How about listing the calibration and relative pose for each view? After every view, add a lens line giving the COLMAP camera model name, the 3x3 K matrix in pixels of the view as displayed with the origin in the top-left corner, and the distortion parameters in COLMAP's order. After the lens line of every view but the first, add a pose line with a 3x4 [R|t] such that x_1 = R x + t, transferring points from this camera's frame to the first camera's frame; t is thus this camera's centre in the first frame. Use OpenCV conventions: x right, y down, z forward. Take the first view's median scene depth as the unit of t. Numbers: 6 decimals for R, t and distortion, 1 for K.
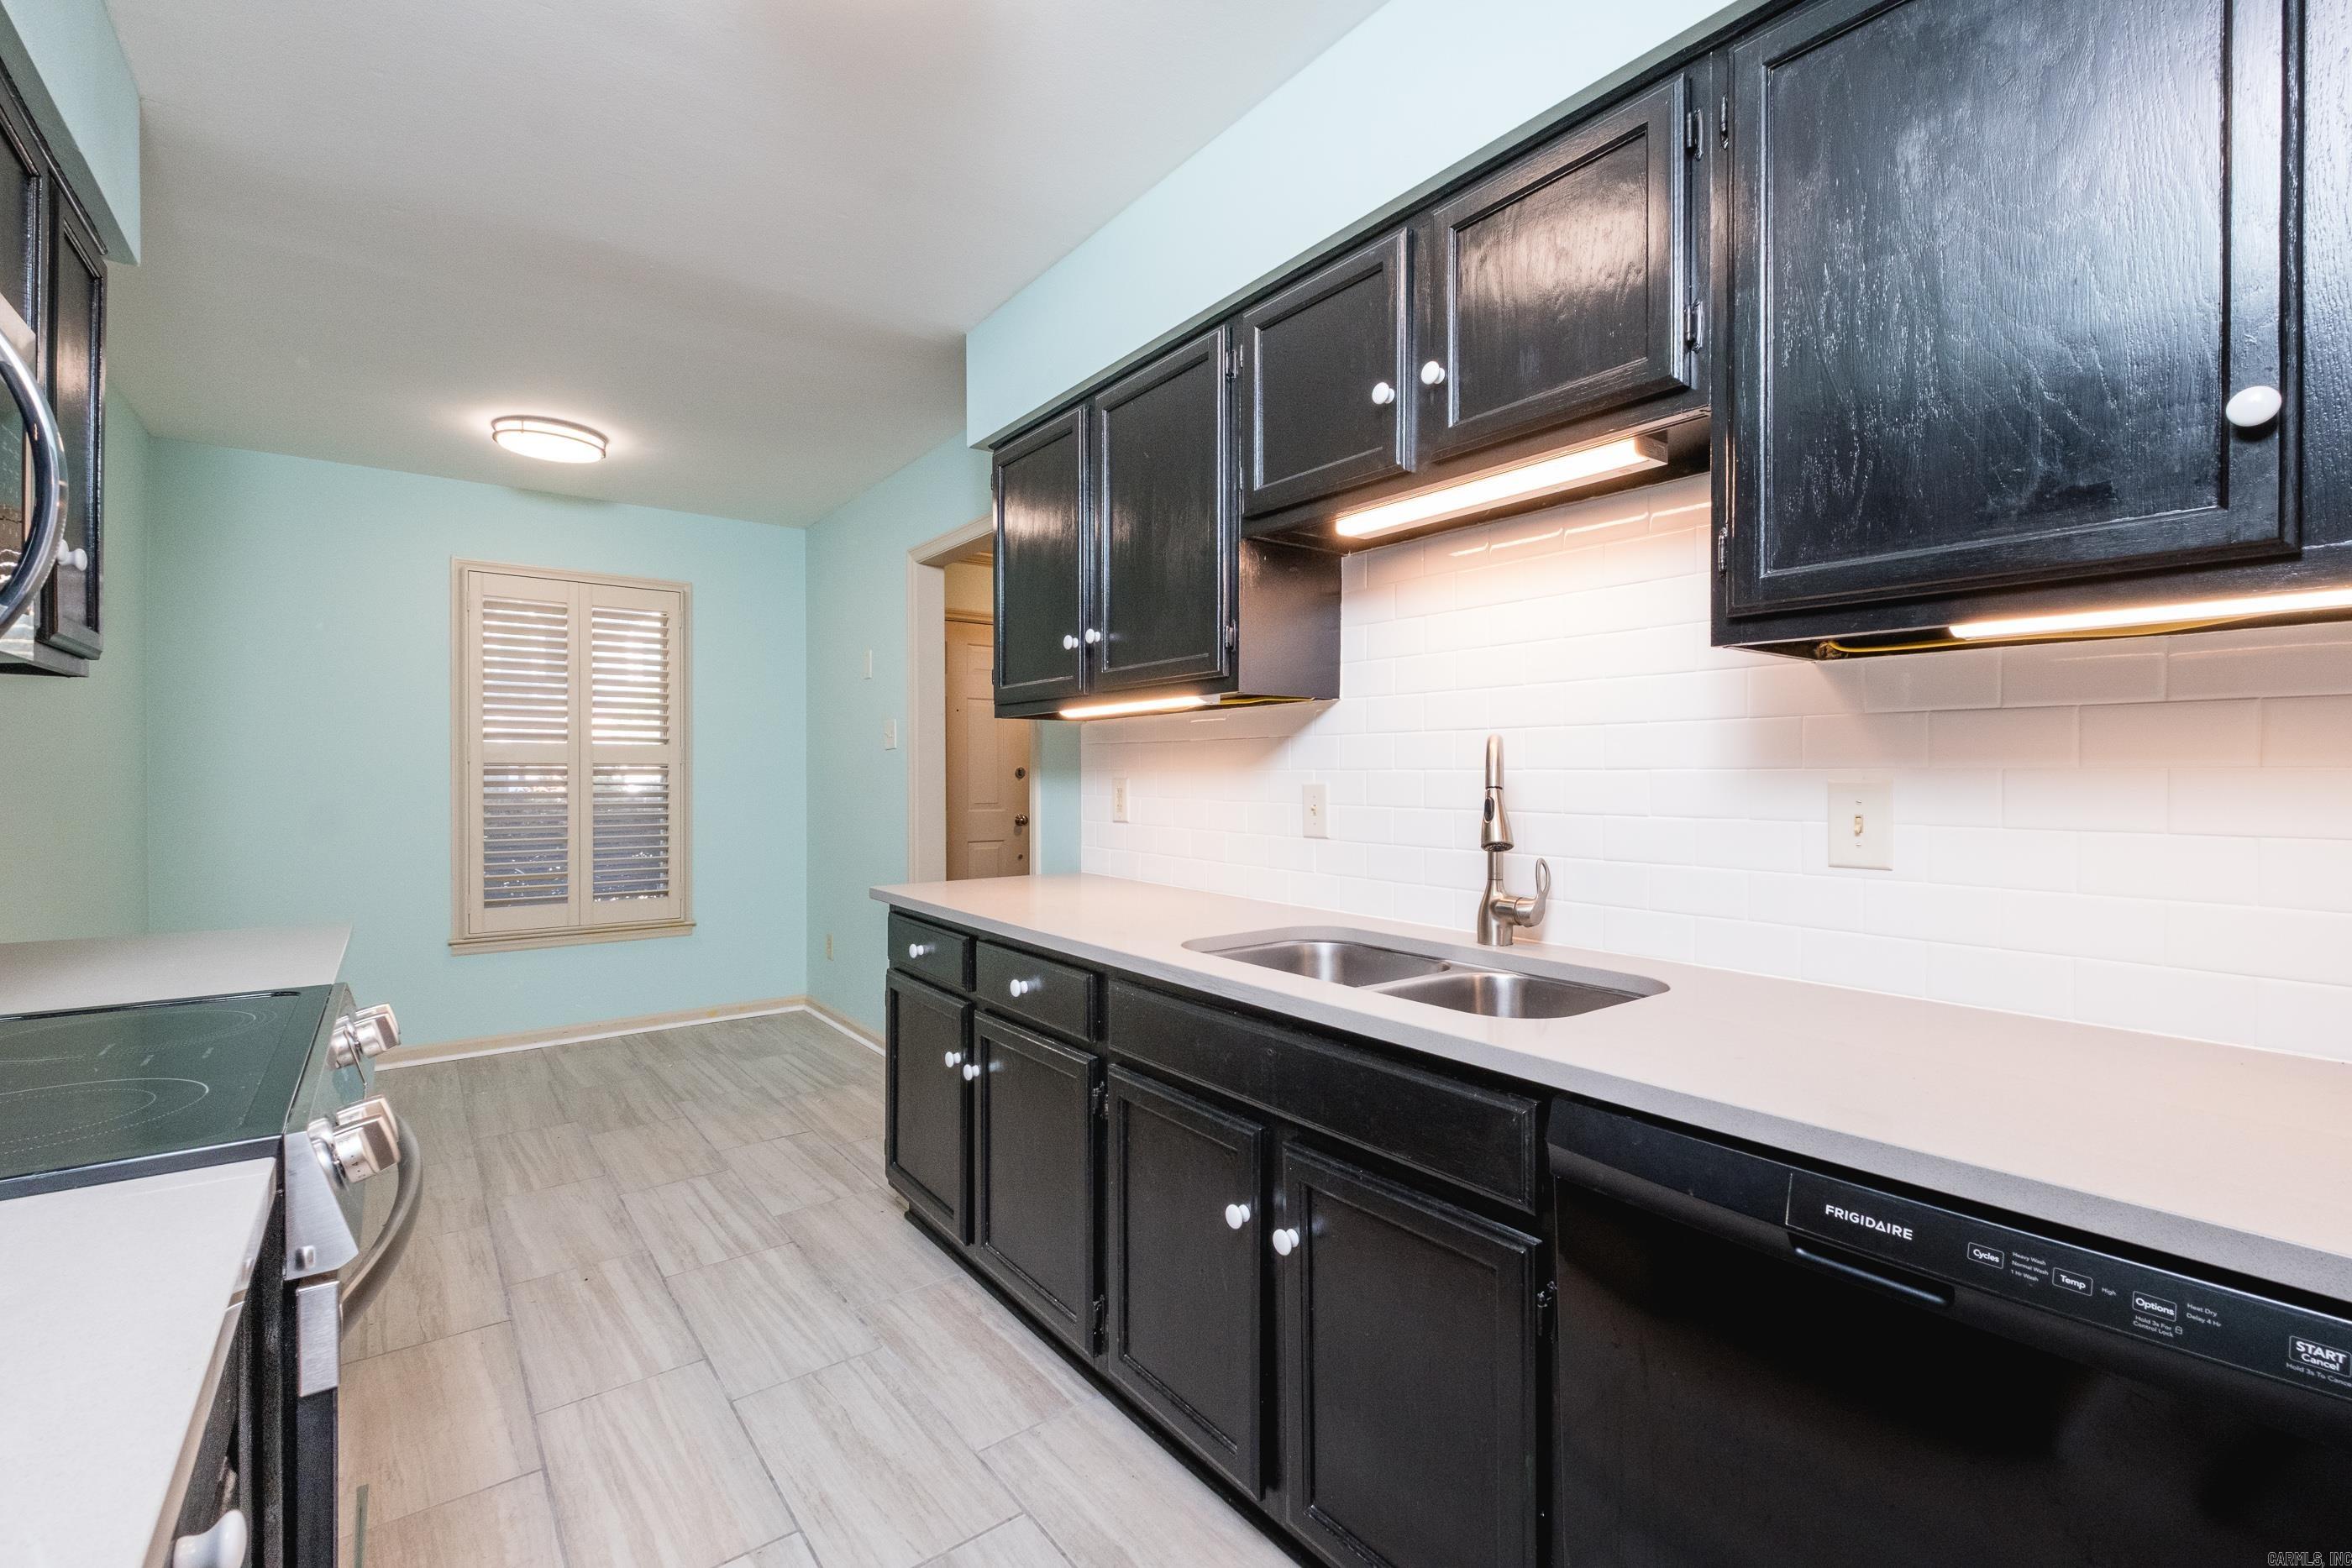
lens RADIAL K [[1009.4, 0, 1198.9], [0, 1009.4, 781.7], [0, 0, 1]] dist [-0.000369, -0.007855]
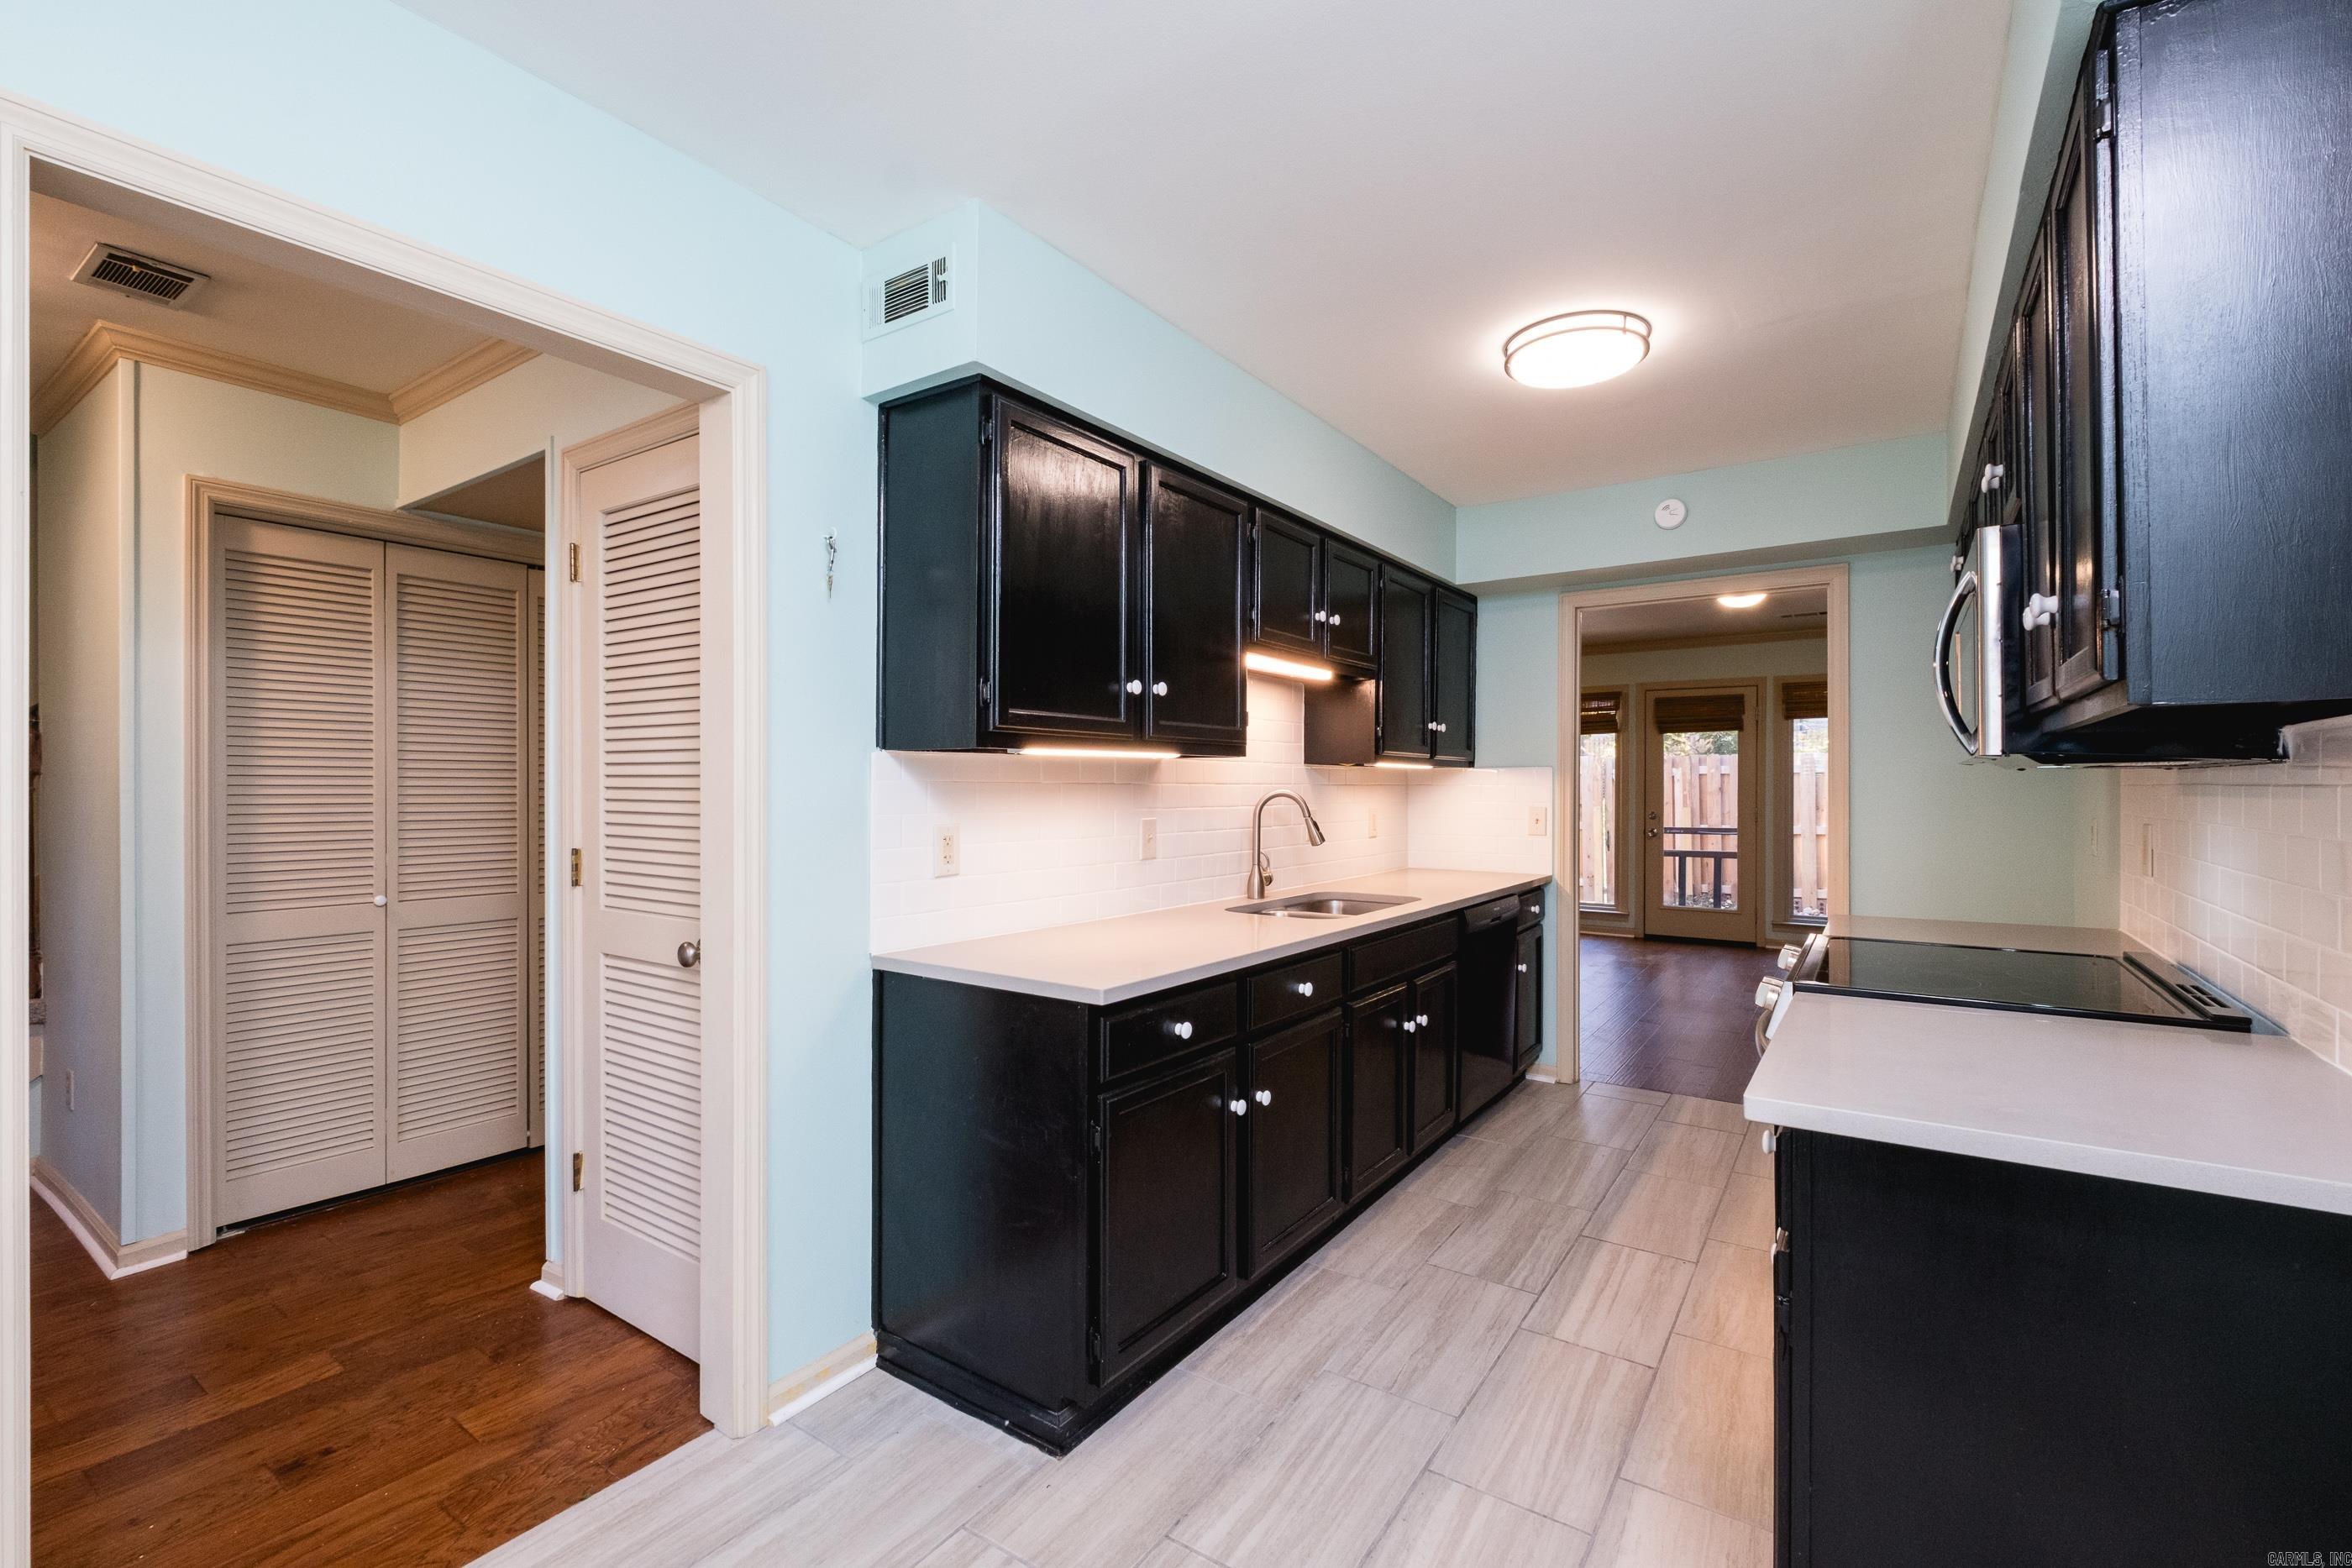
lens RADIAL K [[1031.4, 0, 1176.0], [0, 1031.4, 784.0], [0, 0, 1]] dist [-0.000507, -0.000136]
pose [[-0.295100, -0.001108, 0.955466, -0.743469], [0.003840, 0.999990, 0.002345, -0.030057], [-0.955459, 0.004361, -0.295093, 0.840845]]
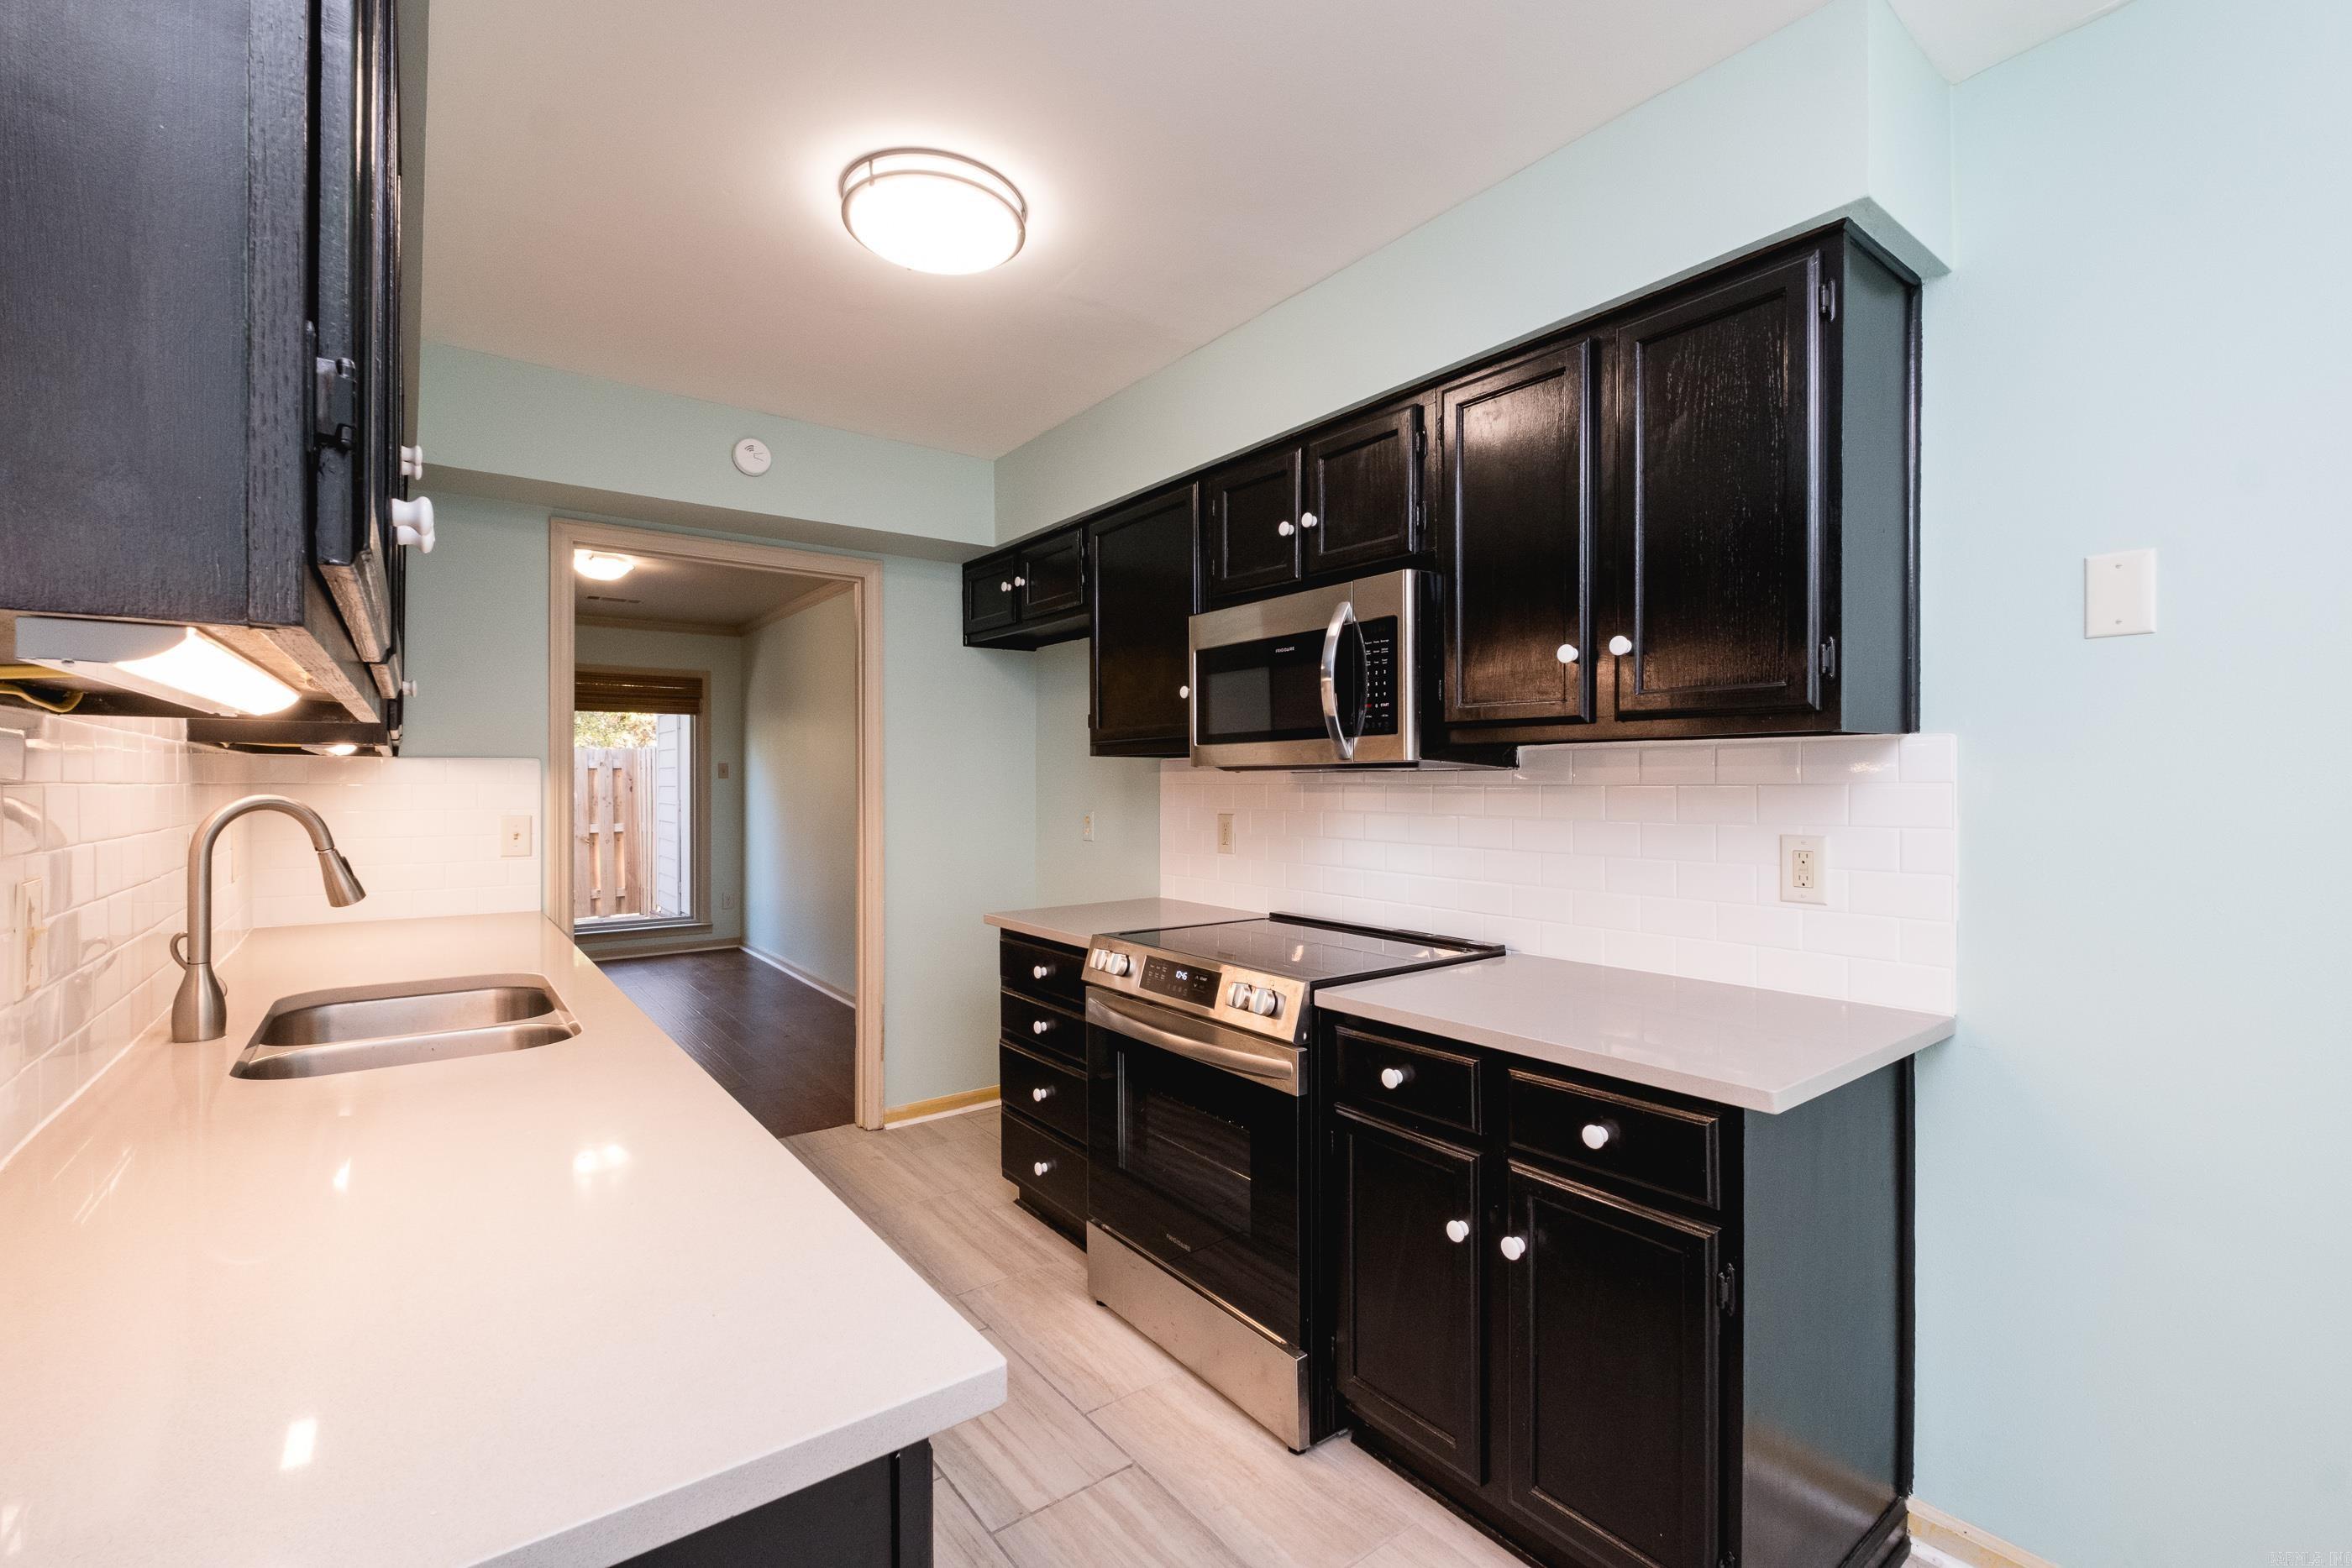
lens RADIAL K [[1016.8, 0, 1157.8], [0, 1016.8, 770.2], [0, 0, 1]] dist [-0.001019, -0.000122]
pose [[-0.999454, -0.000334, 0.033025, -0.265330], [-0.000459, 0.999993, -0.003789, -0.033151], [-0.033023, -0.003802, -0.999447, 0.910819]]
